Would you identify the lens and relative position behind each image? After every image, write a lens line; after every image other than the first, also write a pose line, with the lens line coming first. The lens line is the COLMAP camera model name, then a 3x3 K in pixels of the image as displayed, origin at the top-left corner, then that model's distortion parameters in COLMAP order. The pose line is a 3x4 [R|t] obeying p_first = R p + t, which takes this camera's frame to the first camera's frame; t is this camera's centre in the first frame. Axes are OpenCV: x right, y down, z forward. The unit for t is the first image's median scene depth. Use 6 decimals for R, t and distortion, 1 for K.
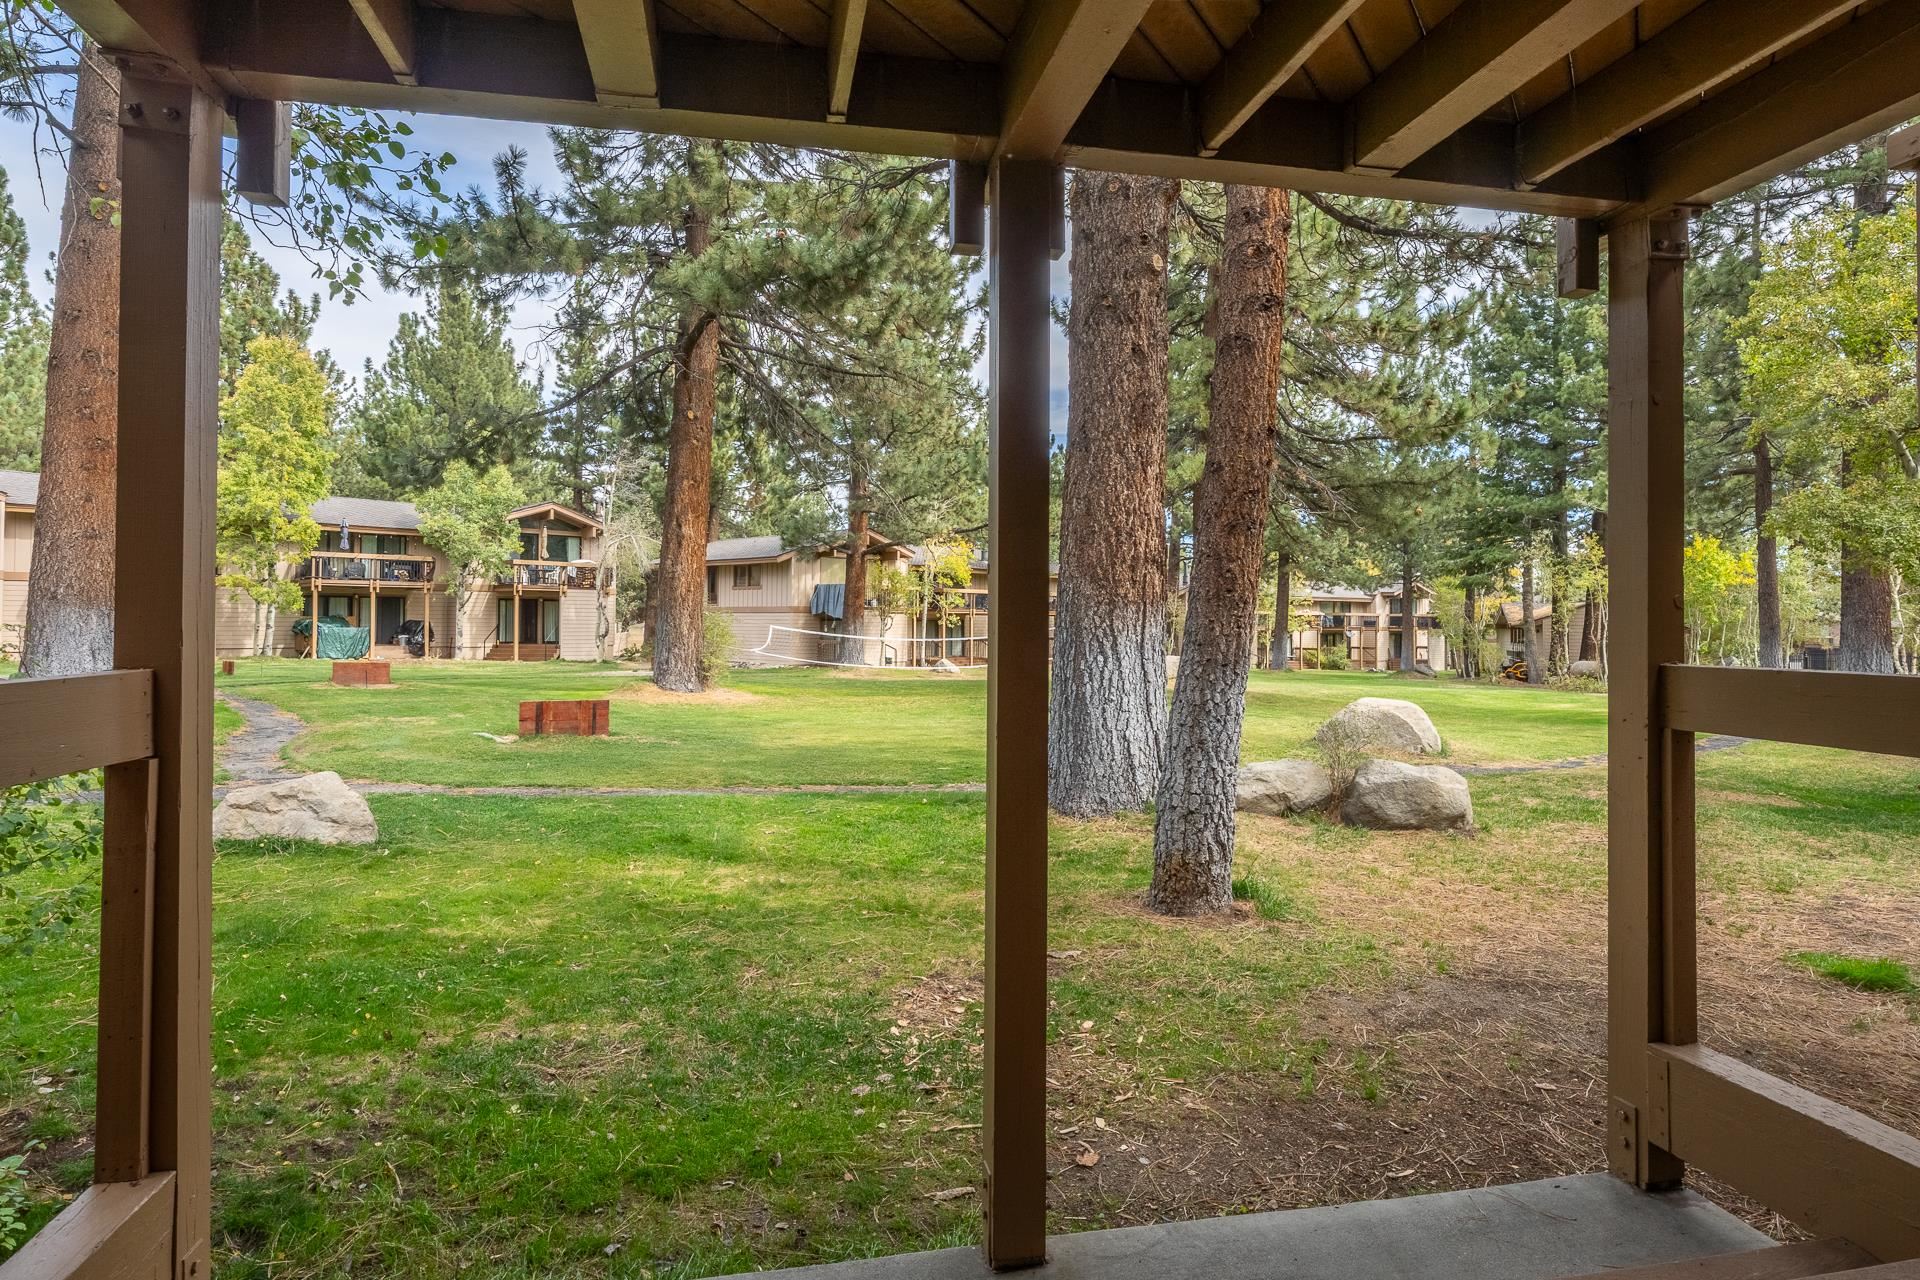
lens RADIAL K [[1013.9, 0, 965.6], [0, 1013.9, 608.7], [0, 0, 1]] dist [-0.001071, -0.000424]
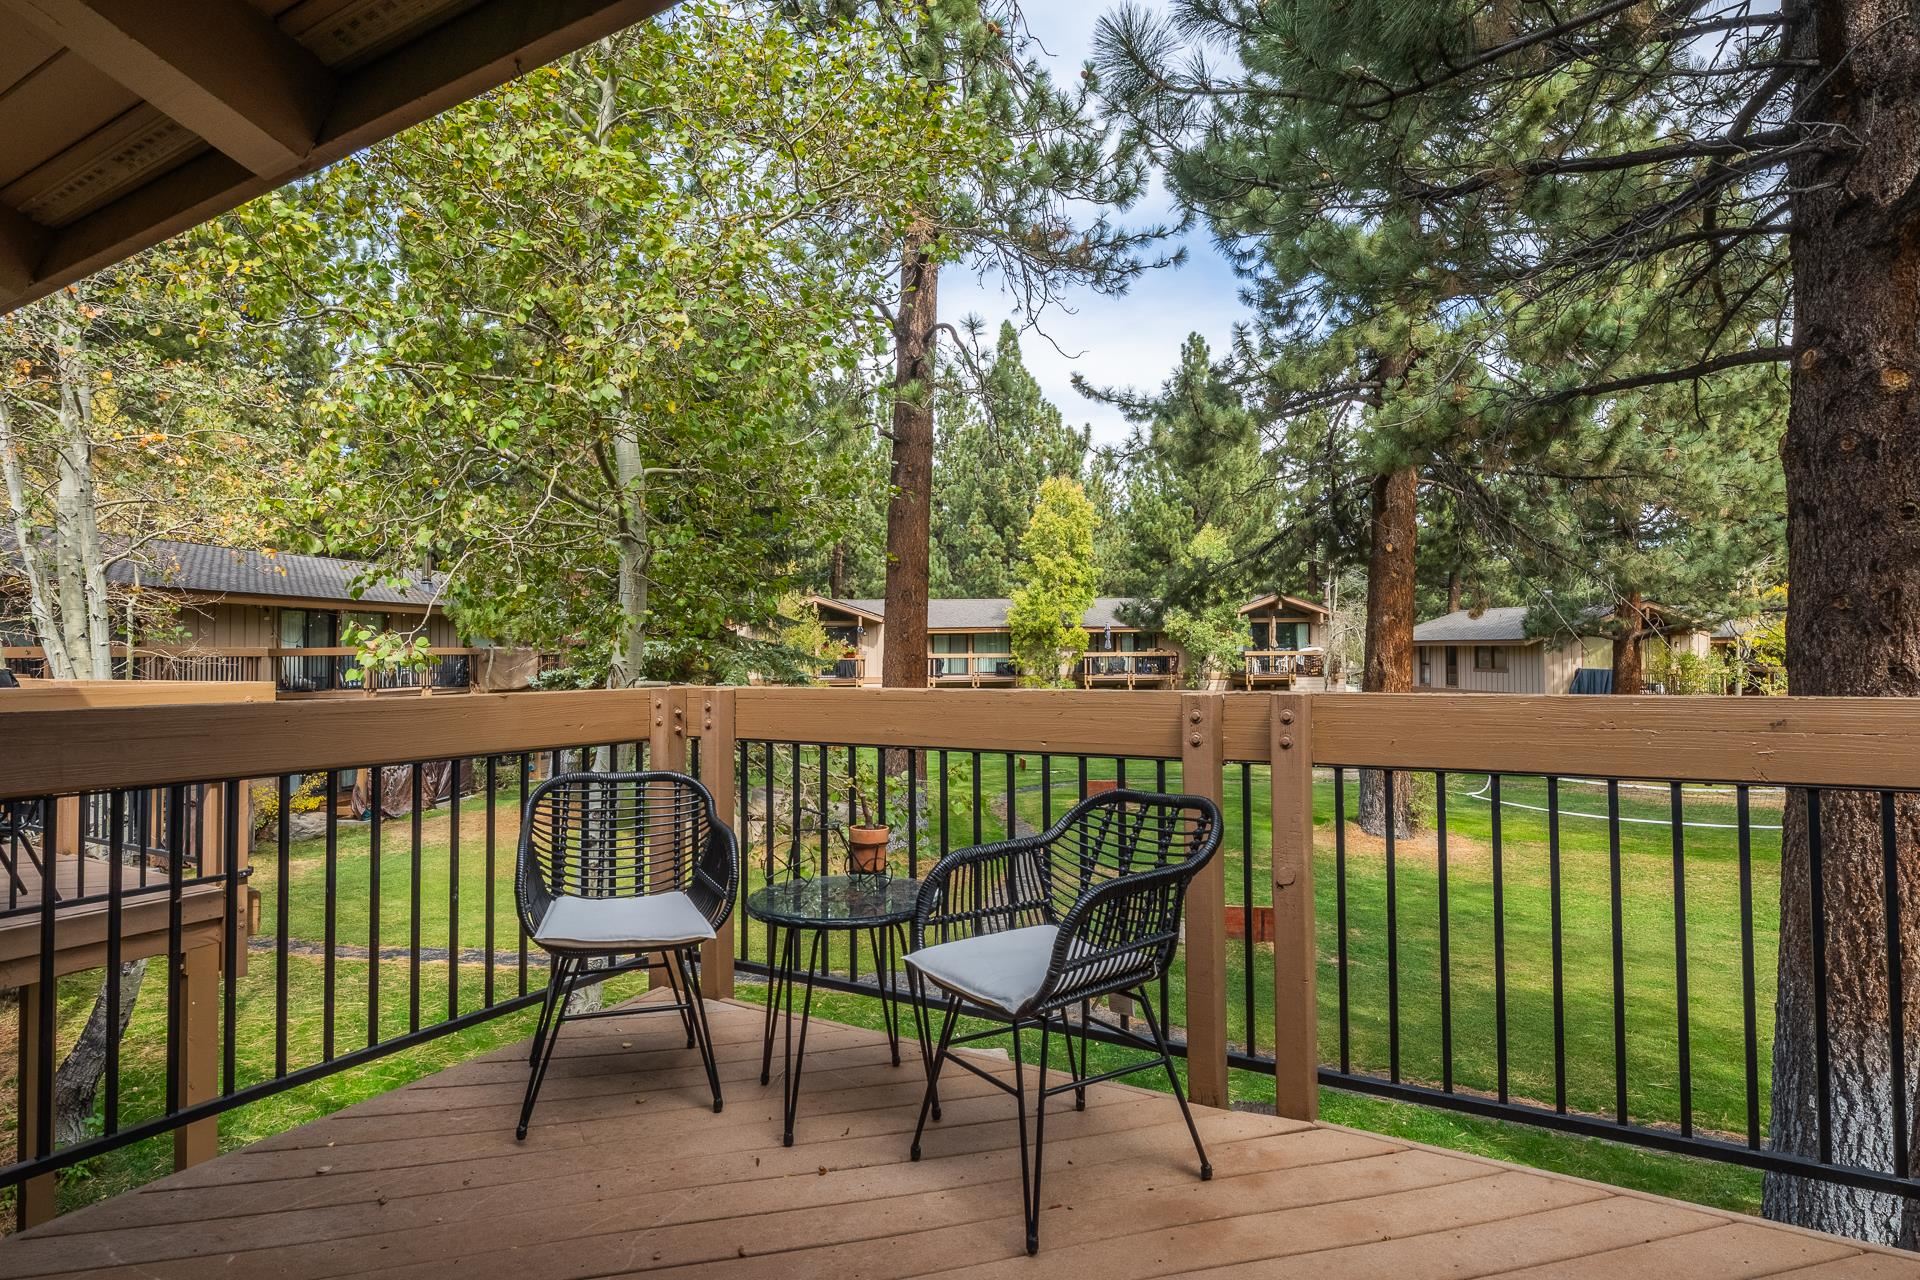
lens RADIAL K [[1013.0, 0, 967.2], [0, 1013.0, 628.5], [0, 0, 1]] dist [-0.002584, -0.000595]
pose [[0.754460, -0.027257, -0.655779, 0.053121], [0.021693, 0.999627, -0.016592, -0.107699], [0.655987, -0.001708, 0.754770, 0.016125]]
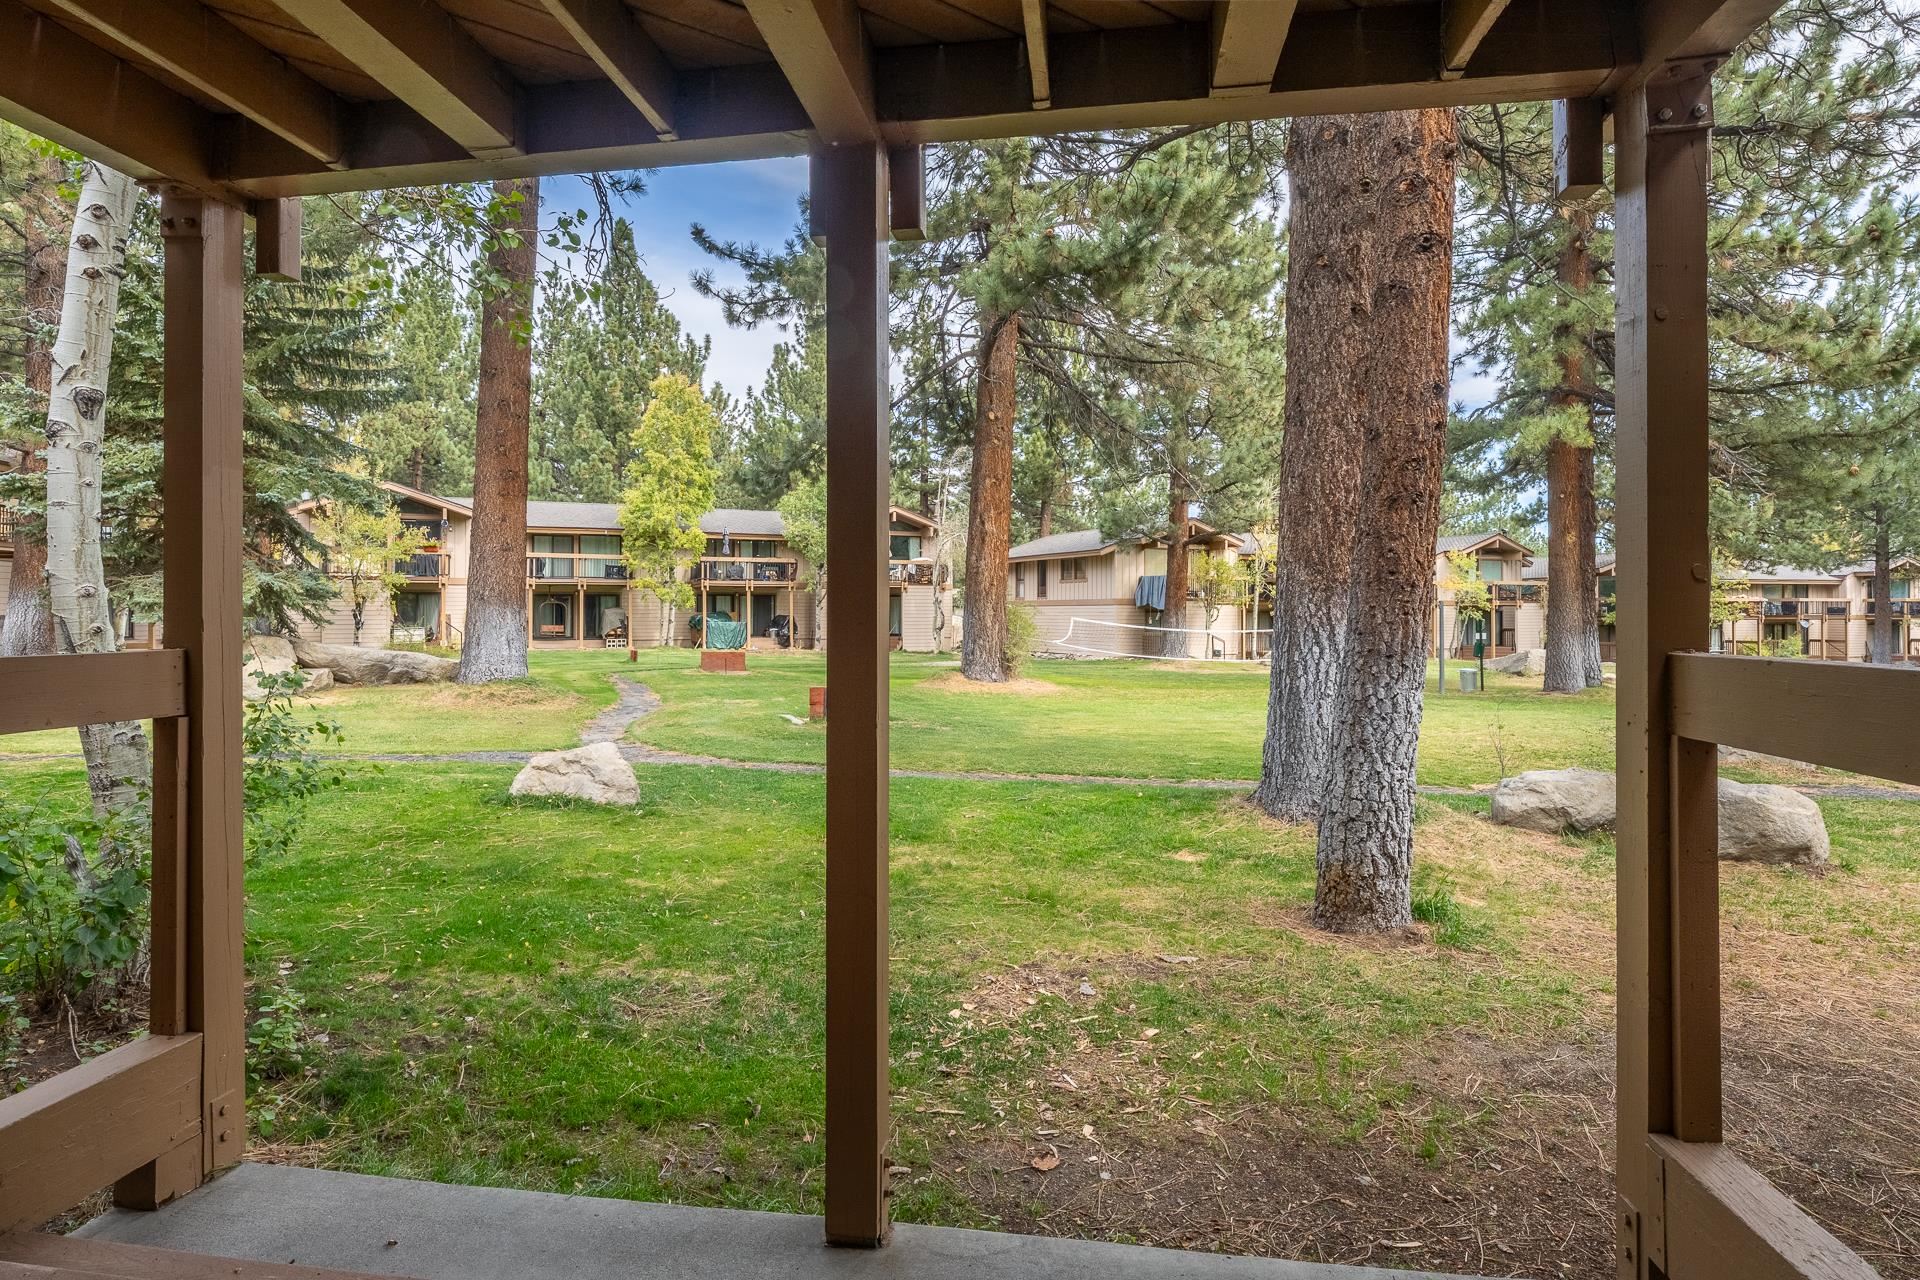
lens RADIAL K [[1013.0, 0, 966.8], [0, 1013.0, 608.0], [0, 0, 1]] dist [-0.001033, -0.000901]
pose [[0.941479, -0.009608, -0.336935, 0.053517], [0.011825, 0.999920, 0.004527, 0.001281], [0.336864, -0.008246, 0.941517, 0.009982]]
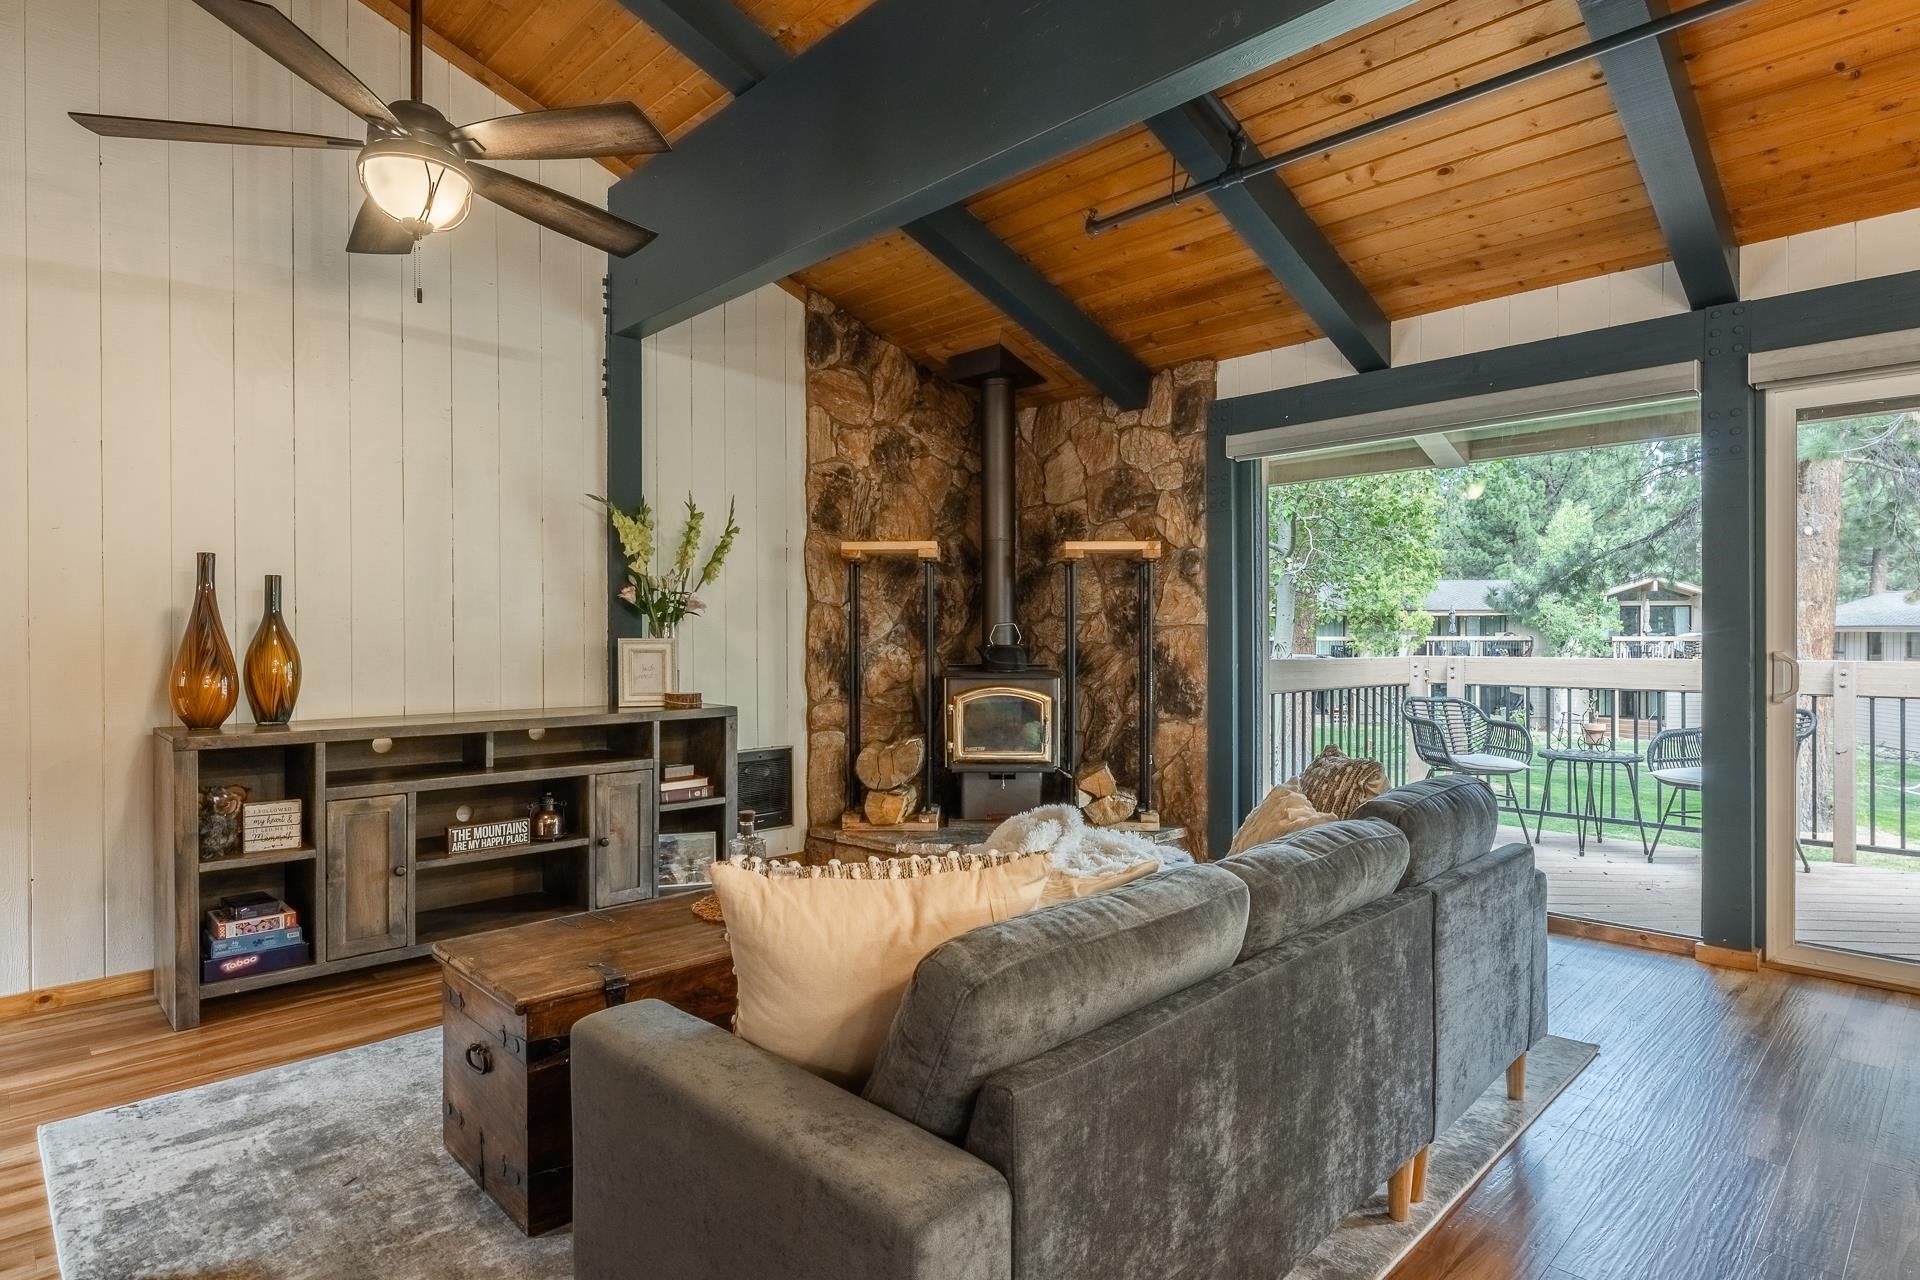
lens RADIAL K [[1025.1, 0, 963.4], [0, 1025.1, 640.1], [0, 0, 1]] dist [-0.001863, -0.000535]
pose [[0.547099, -0.001400, -0.837067, 0.088677], [0.015380, 0.999847, 0.008381, -0.111165], [0.836927, -0.017459, 0.547036, -0.158636]]
